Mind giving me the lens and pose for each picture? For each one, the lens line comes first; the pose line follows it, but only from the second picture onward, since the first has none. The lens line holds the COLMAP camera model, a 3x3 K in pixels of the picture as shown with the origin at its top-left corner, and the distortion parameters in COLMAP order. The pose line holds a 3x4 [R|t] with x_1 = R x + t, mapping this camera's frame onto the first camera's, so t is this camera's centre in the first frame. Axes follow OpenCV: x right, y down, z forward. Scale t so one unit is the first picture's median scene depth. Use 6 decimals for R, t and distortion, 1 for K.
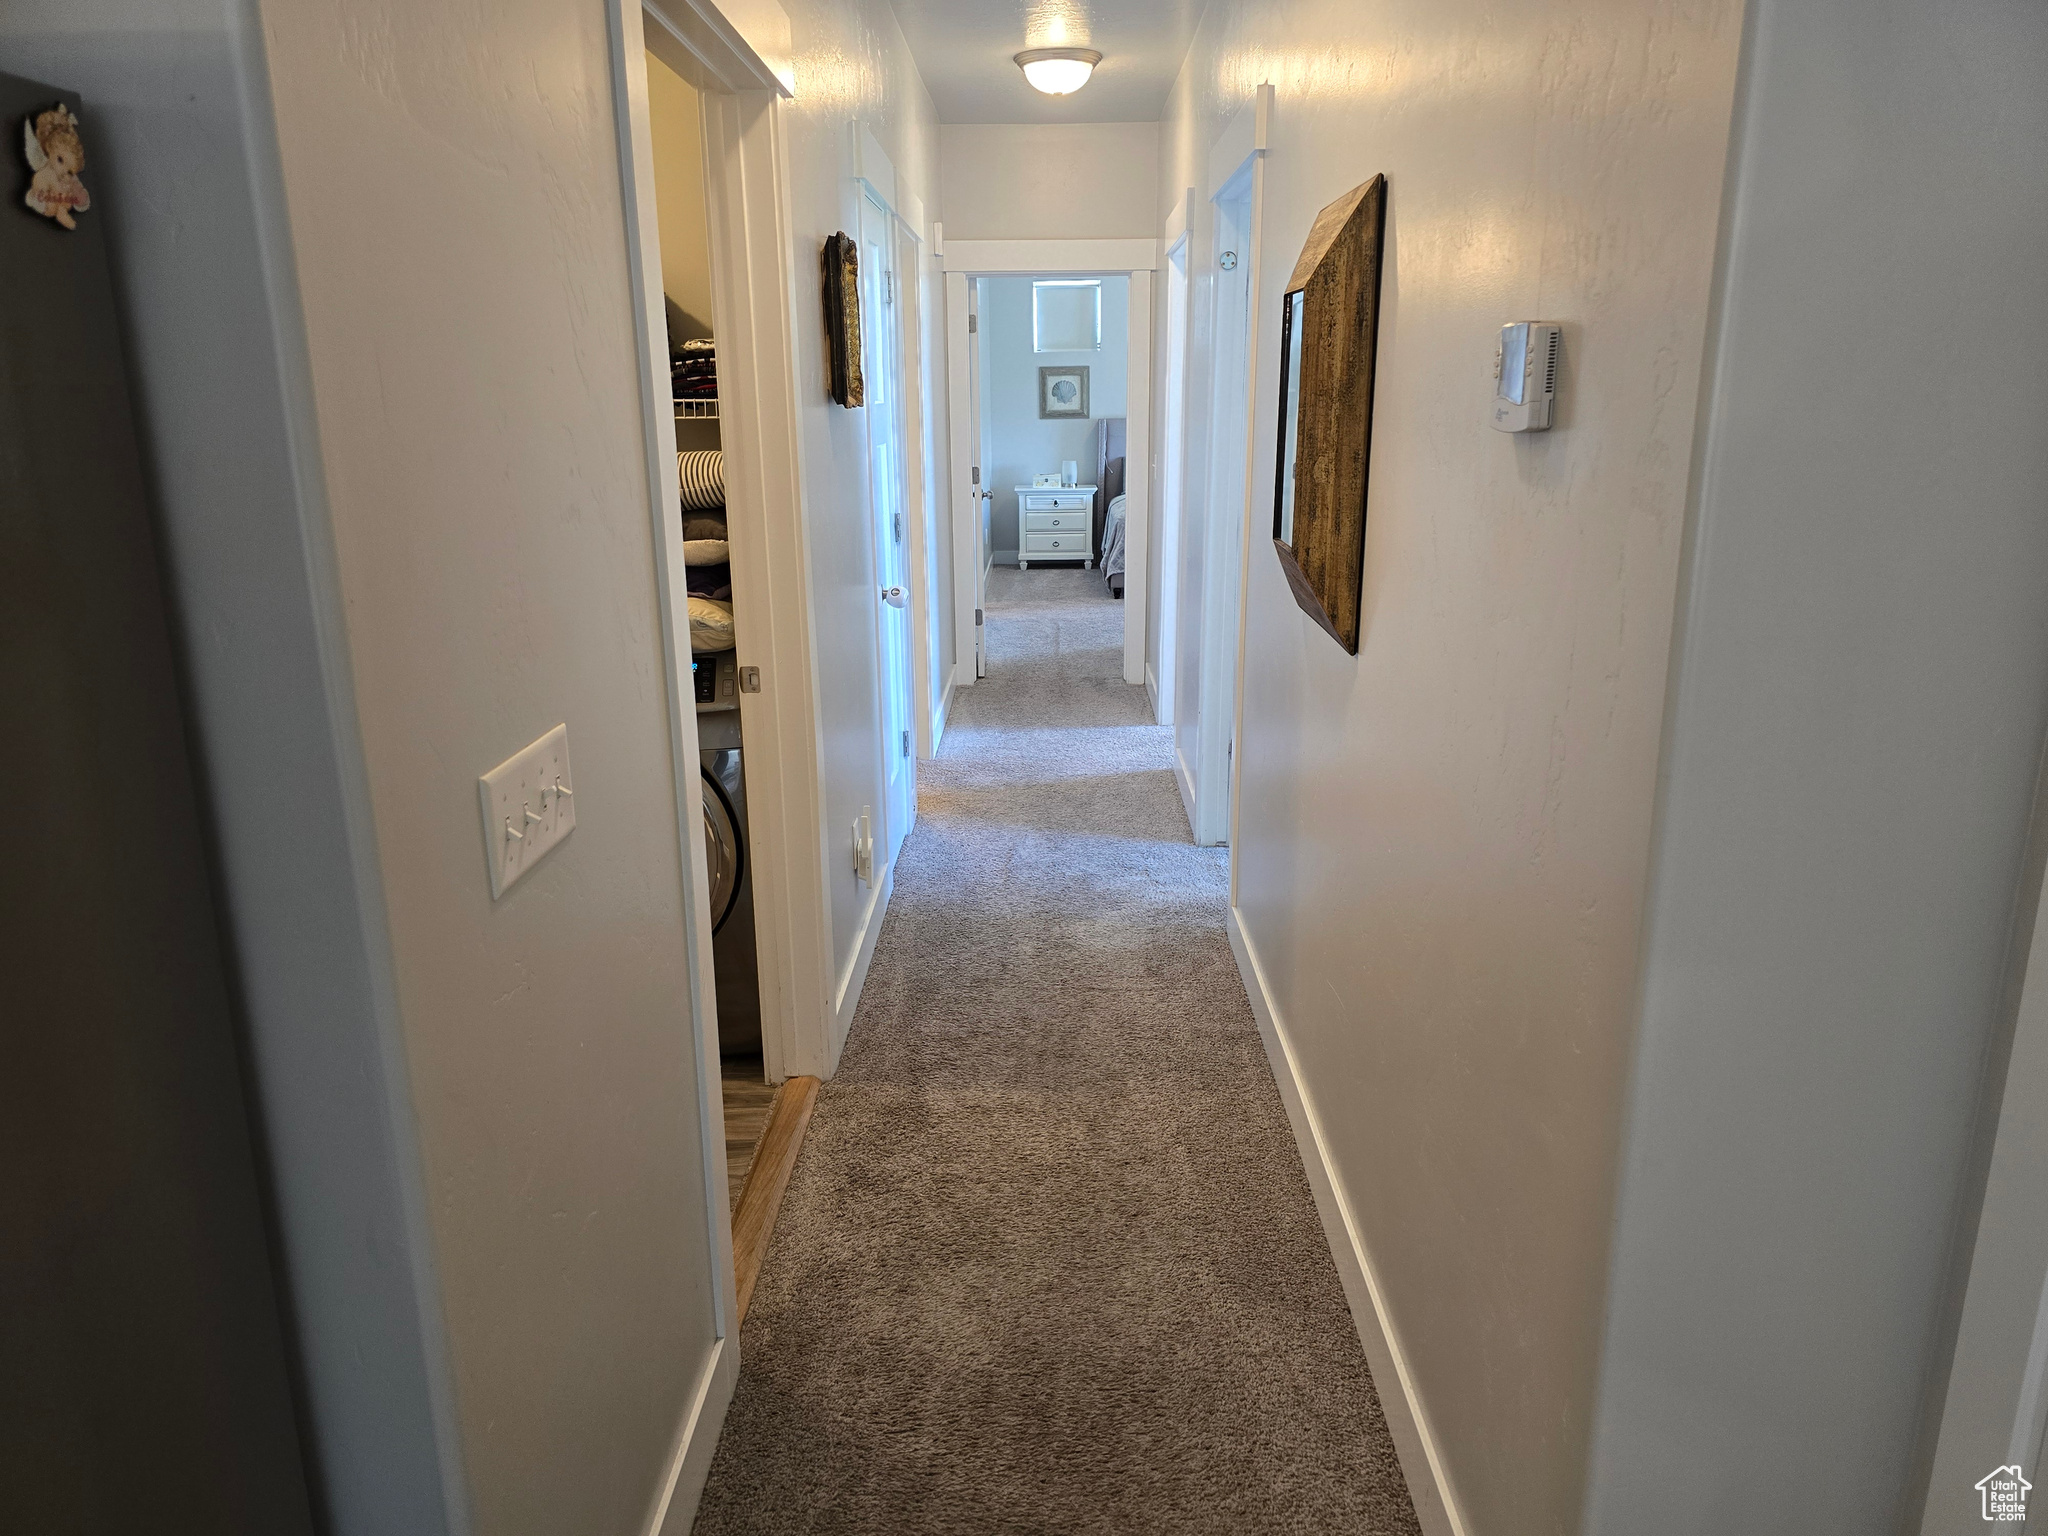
lens RADIAL K [[1359.8, 0, 1021.8], [0, 1359.8, 773.6], [0, 0, 1]] dist [0.069900, -0.066031]
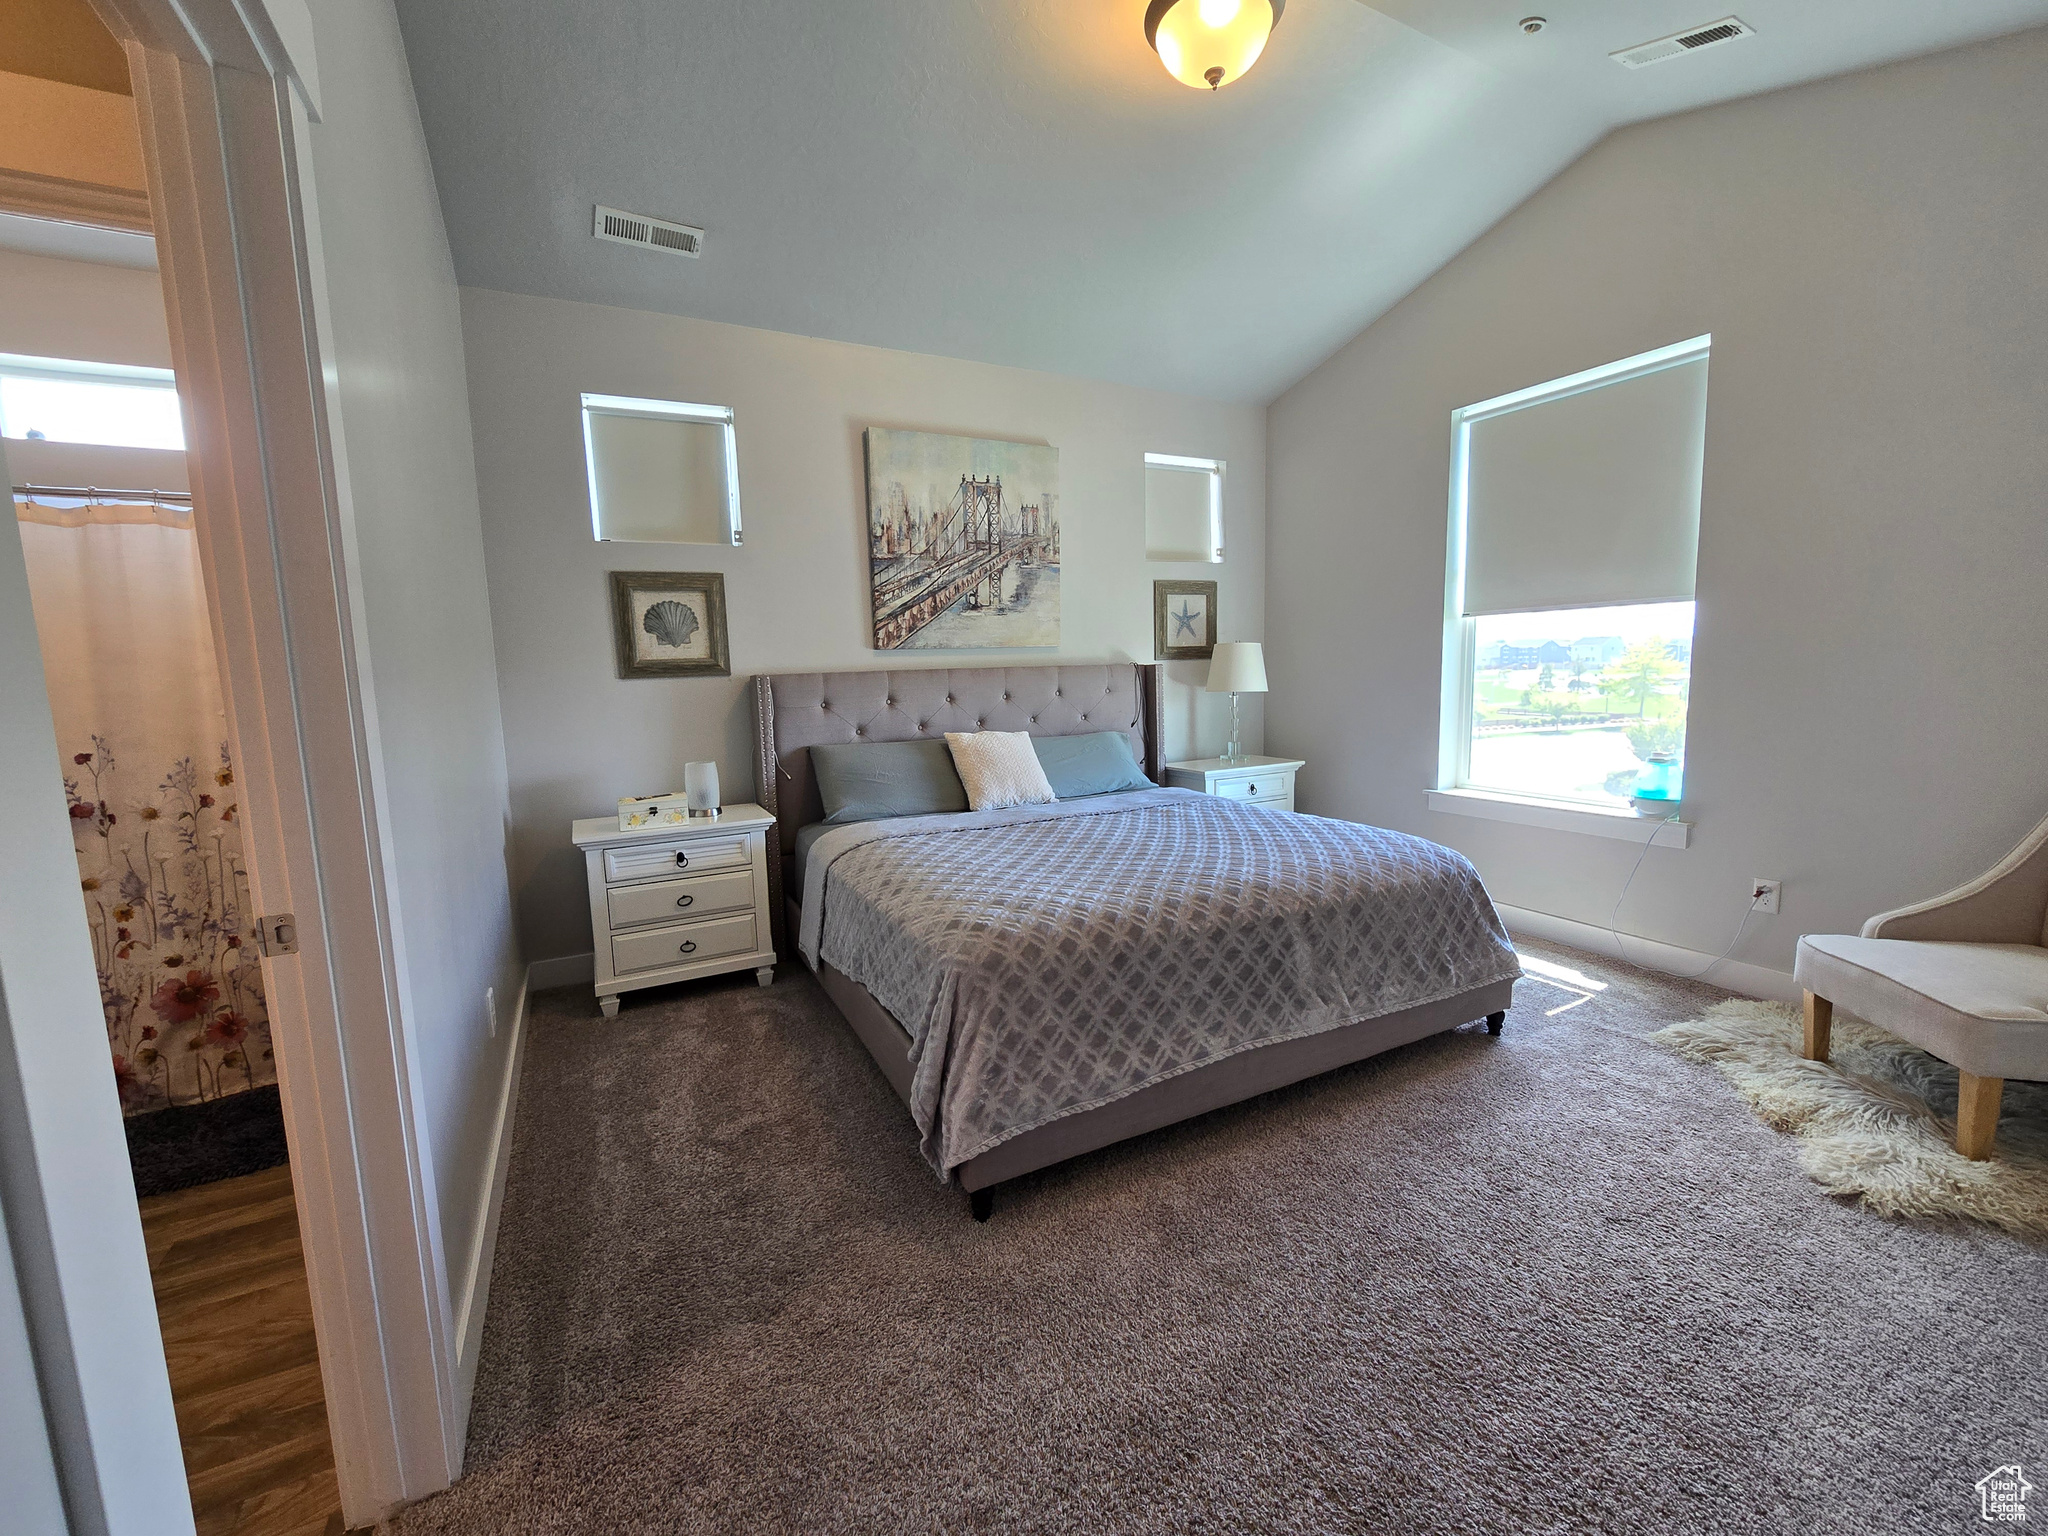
lens RADIAL K [[846.1, 0, 1026.3], [0, 846.1, 765.7], [0, 0, 1]] dist [-0.000663, -0.000218]
pose [[0.876155, -0.070637, 0.476825, -0.005836], [0.142036, 0.983118, -0.115348, -0.178176], [-0.460627, 0.168789, 0.871397, 0.693069]]
